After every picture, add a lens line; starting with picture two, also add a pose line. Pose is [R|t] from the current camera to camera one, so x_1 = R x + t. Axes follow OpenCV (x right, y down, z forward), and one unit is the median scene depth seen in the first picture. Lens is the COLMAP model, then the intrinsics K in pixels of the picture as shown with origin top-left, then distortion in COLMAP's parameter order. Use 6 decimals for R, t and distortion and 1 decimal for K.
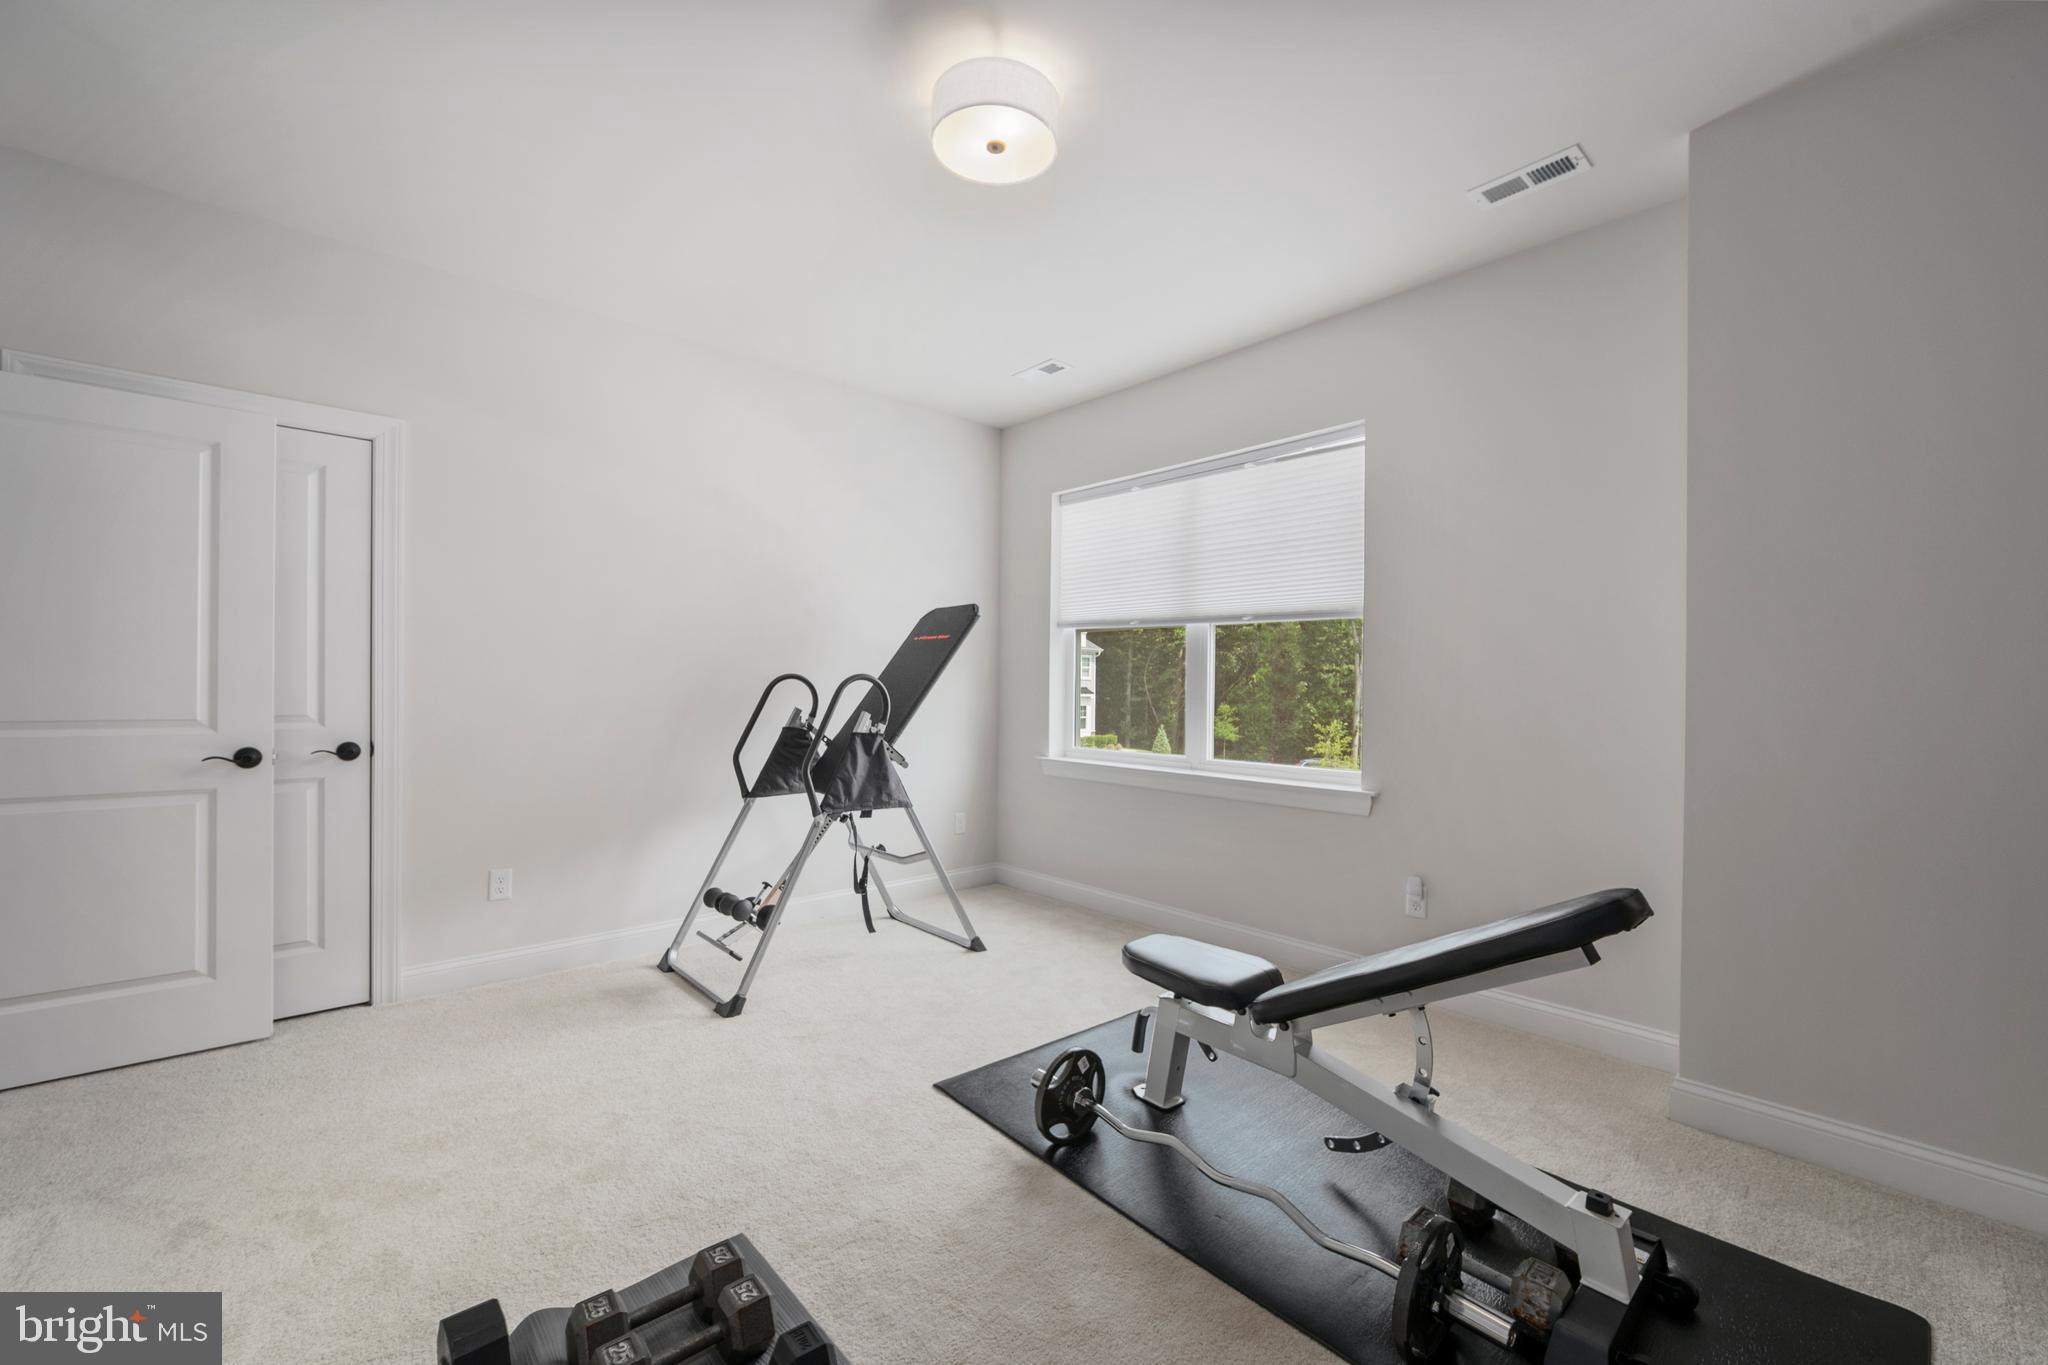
lens RADIAL K [[837.4, 0, 1024.0], [0, 837.4, 682.5], [0, 0, 1]] dist [-0.000403, 0.000172]
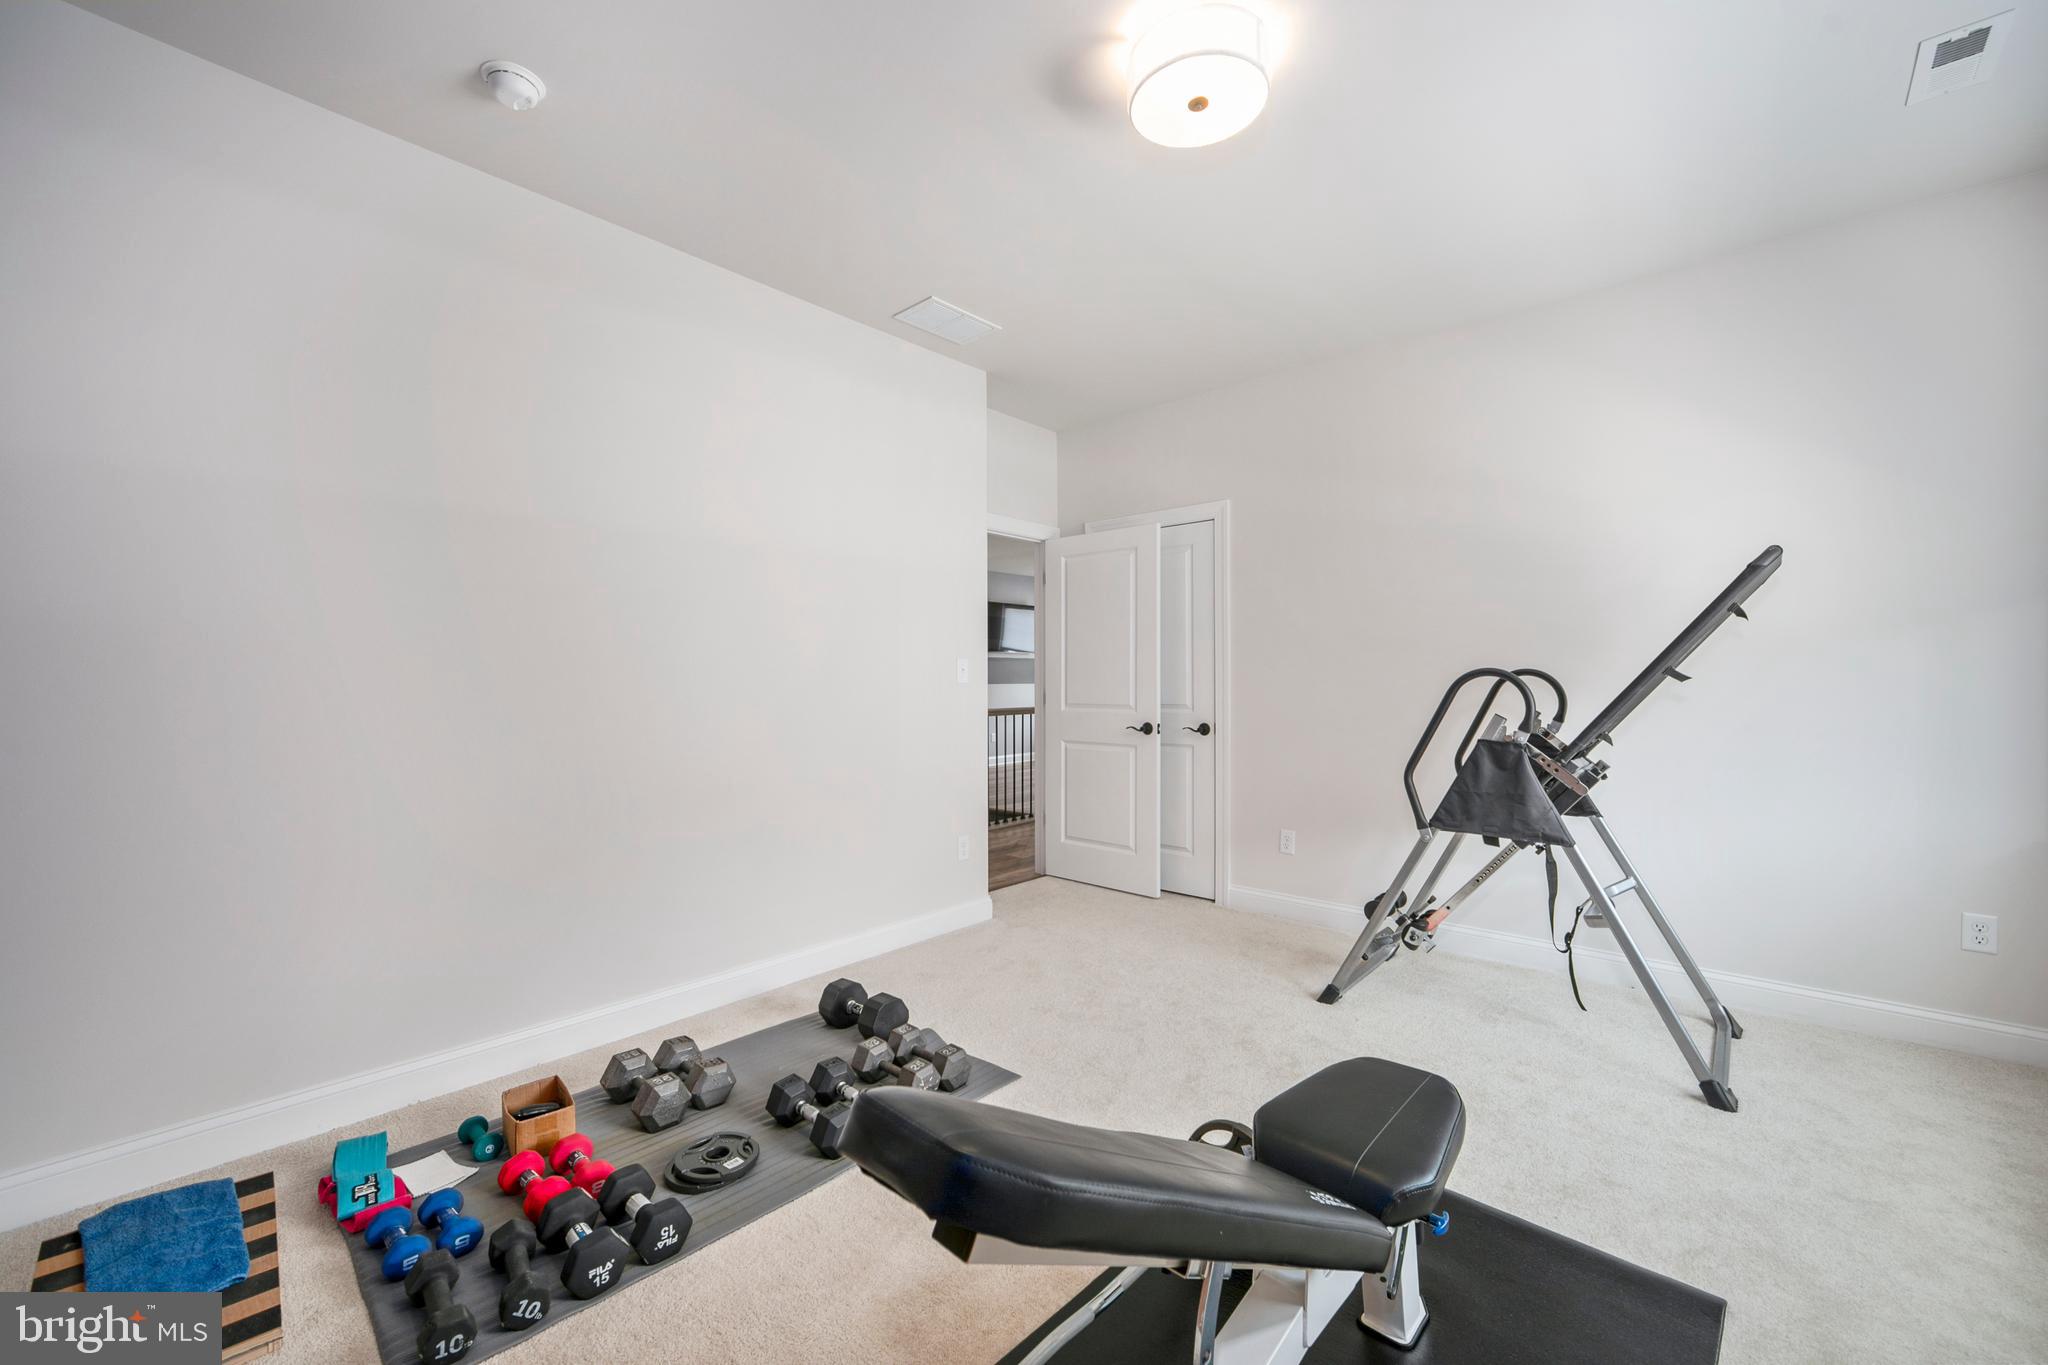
lens RADIAL K [[812.2, 0, 1028.2], [0, 812.2, 674.2], [0, 0, 1]] dist [-0.013028, 0.002553]
pose [[0.104156, -0.019742, -0.994365, 0.628922], [0.005034, 0.999801, -0.019323, 0.009652], [0.994548, -0.002993, 0.104234, 0.542781]]
